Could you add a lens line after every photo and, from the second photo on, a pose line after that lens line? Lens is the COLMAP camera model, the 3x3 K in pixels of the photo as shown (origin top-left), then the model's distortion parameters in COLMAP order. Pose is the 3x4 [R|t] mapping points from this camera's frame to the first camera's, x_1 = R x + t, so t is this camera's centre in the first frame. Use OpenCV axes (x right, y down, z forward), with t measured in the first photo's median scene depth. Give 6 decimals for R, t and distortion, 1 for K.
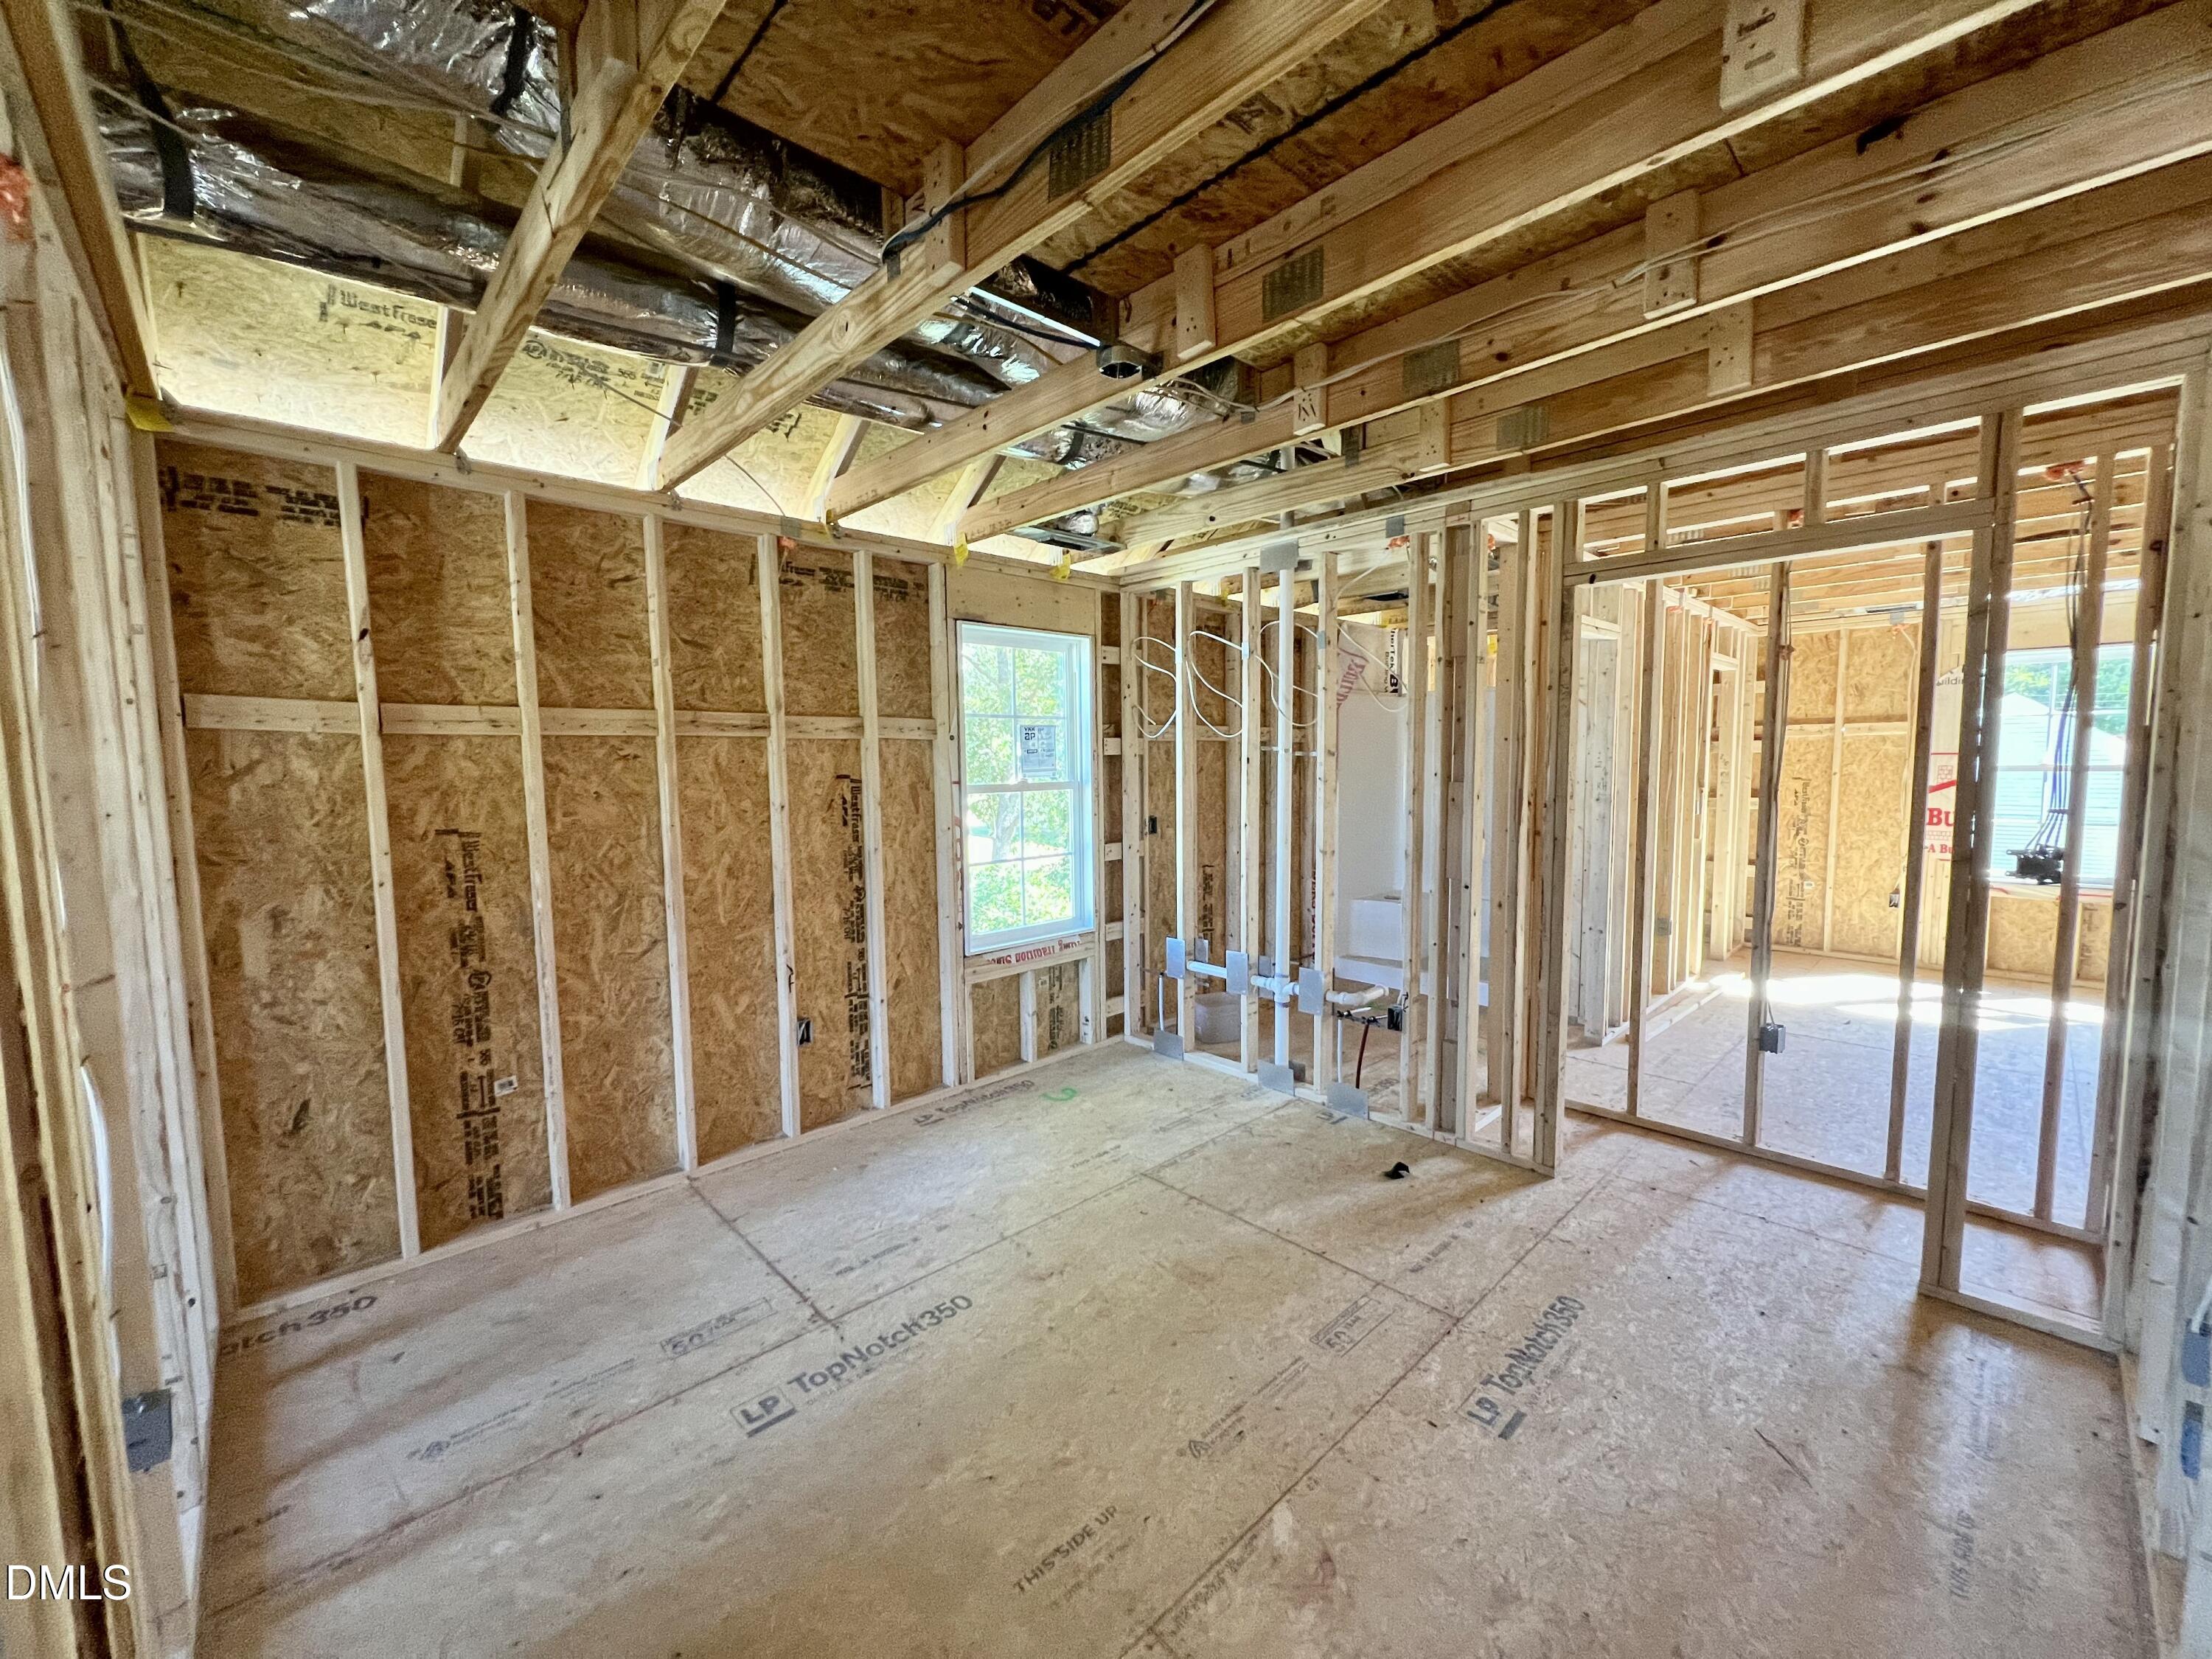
lens RADIAL K [[883.4, 0, 1113.5], [0, 883.4, 829.6], [0, 0, 1]] dist [-0.000479, 0.000143]
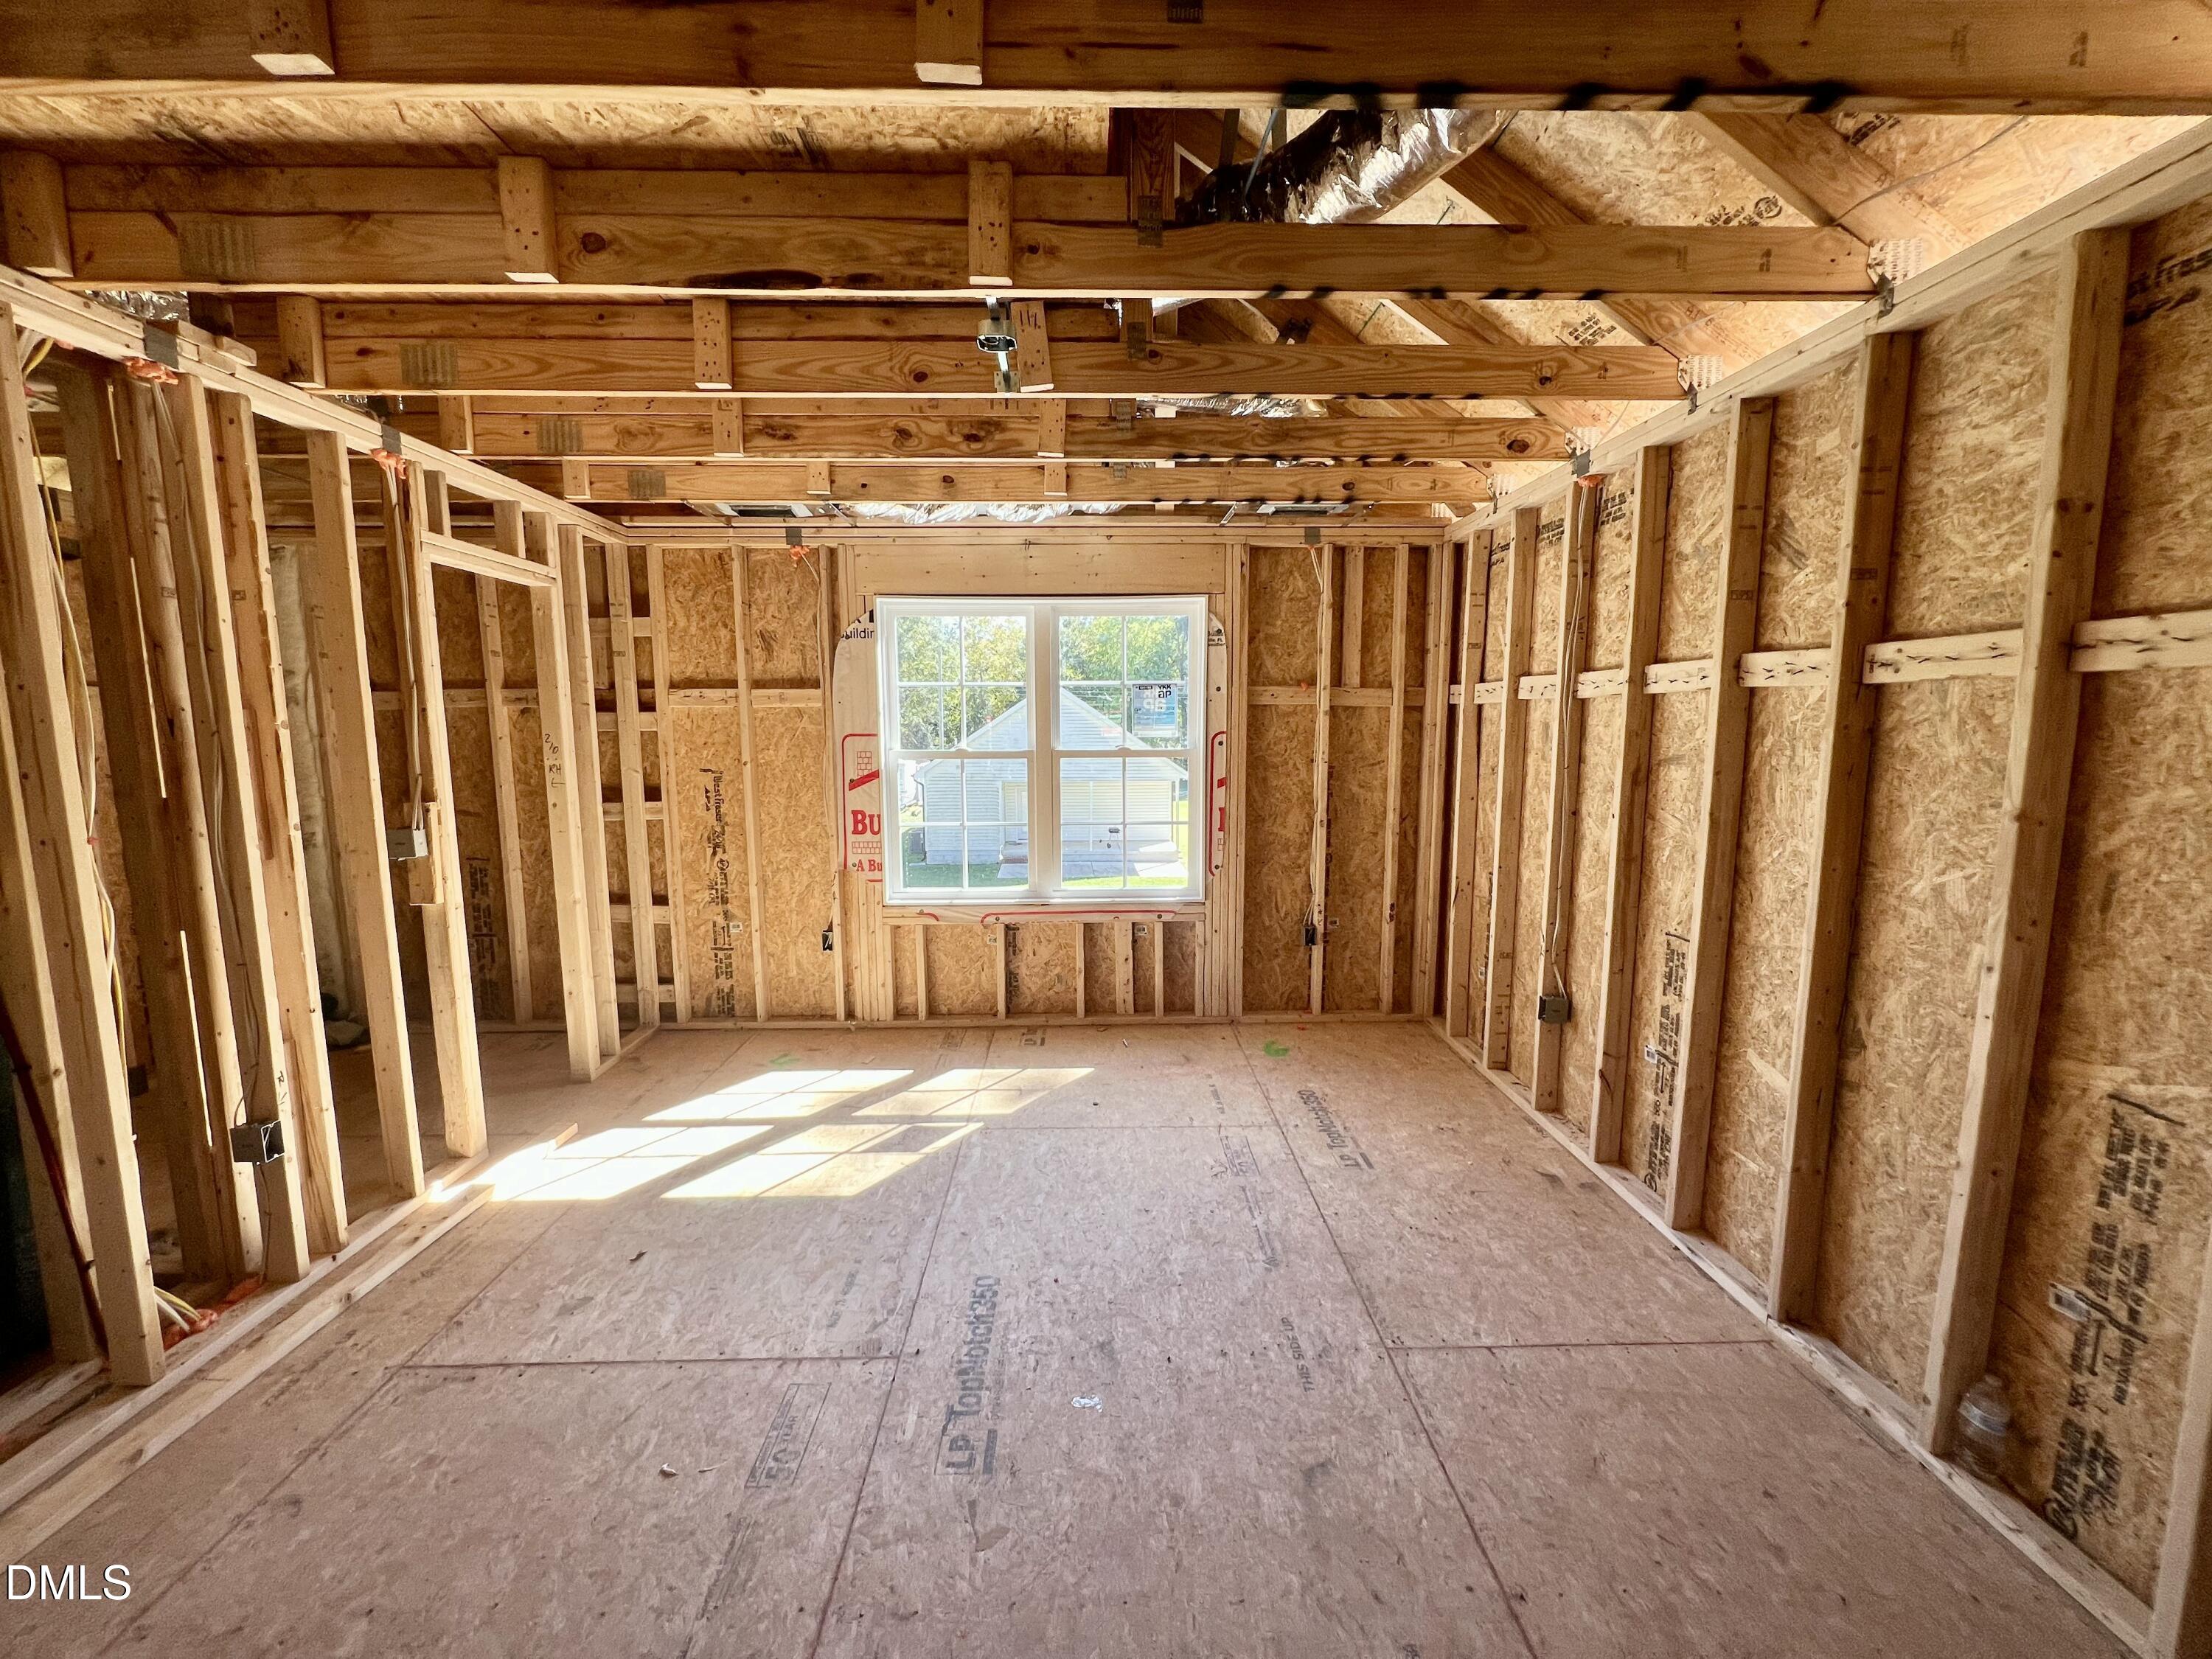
lens RADIAL K [[883.4, 0, 1113.5], [0, 883.4, 829.6], [0, 0, 1]] dist [-0.000479, 0.000143]
pose [[0.677562, -0.076331, 0.731494, 0.508681], [0.050813, 0.997082, 0.056978, -0.036897], [-0.733708, -0.001436, 0.679463, 0.335597]]
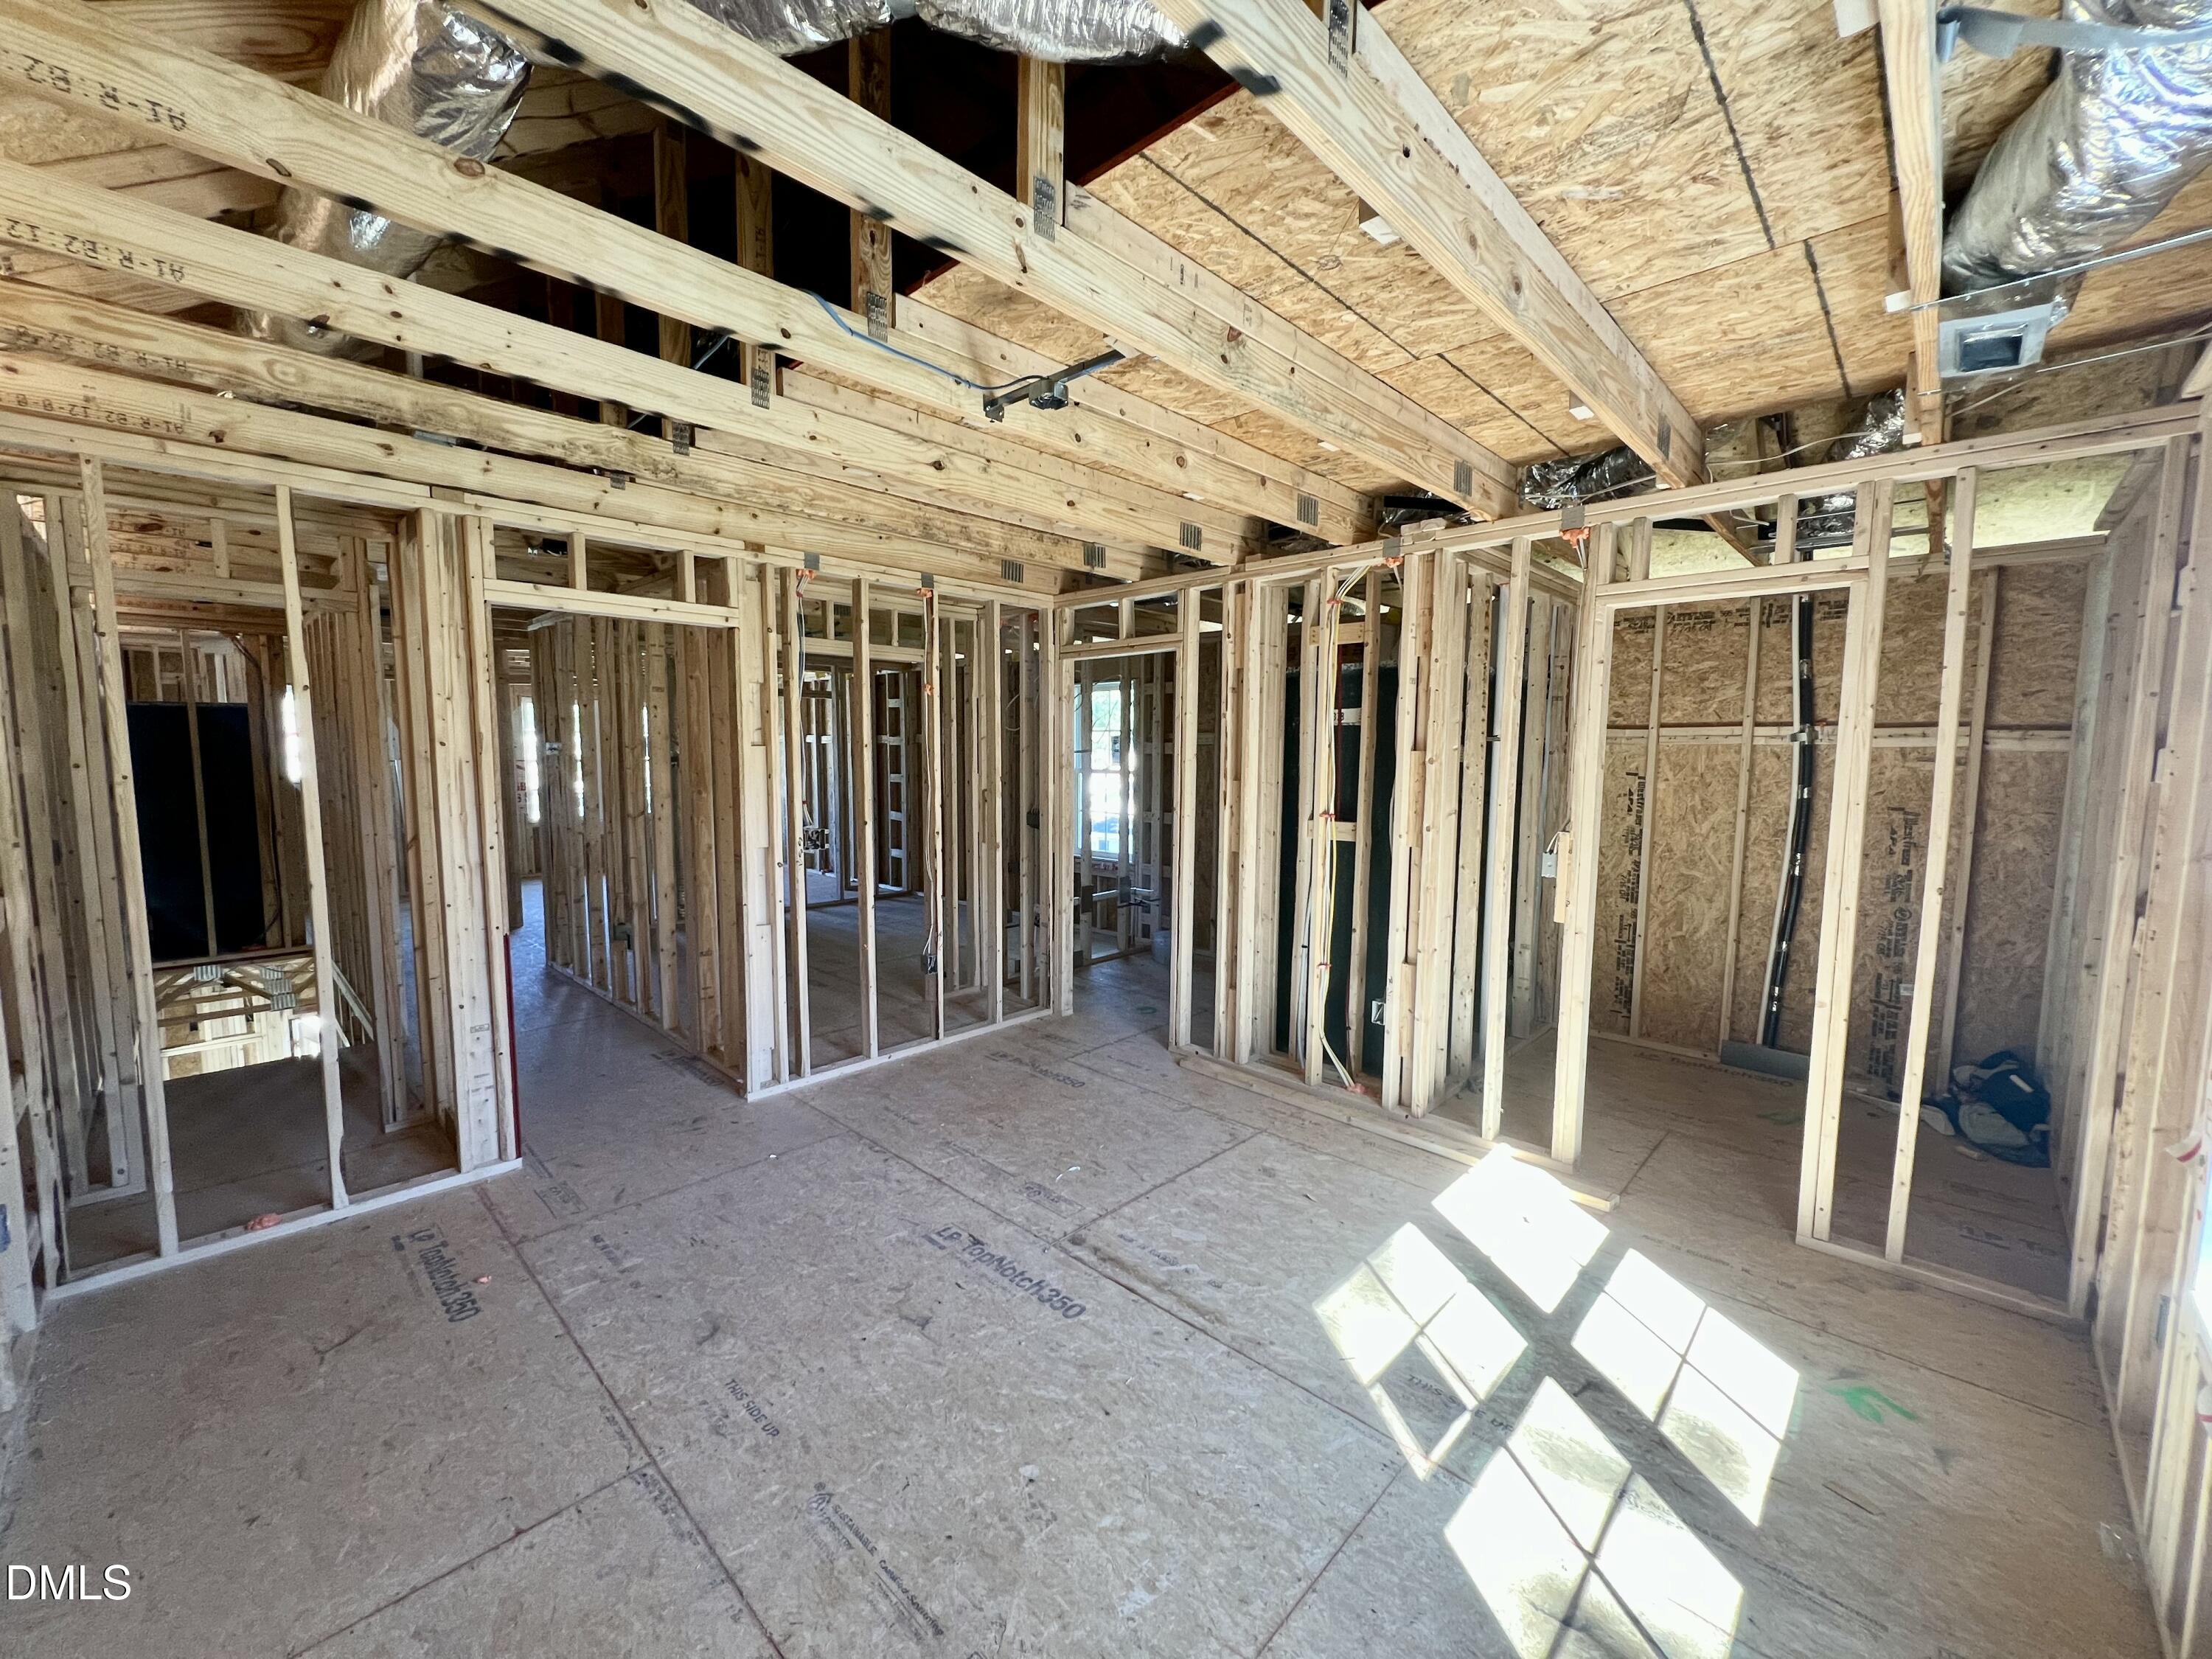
lens RADIAL K [[883.4, 0, 1113.5], [0, 883.4, 829.6], [0, 0, 1]] dist [-0.000479, 0.000143]
pose [[0.046698, 0.111344, -0.992684, 1.243574], [-0.092623, 0.989970, 0.106683, -0.086199], [0.994606, 0.086964, 0.056543, 0.678523]]
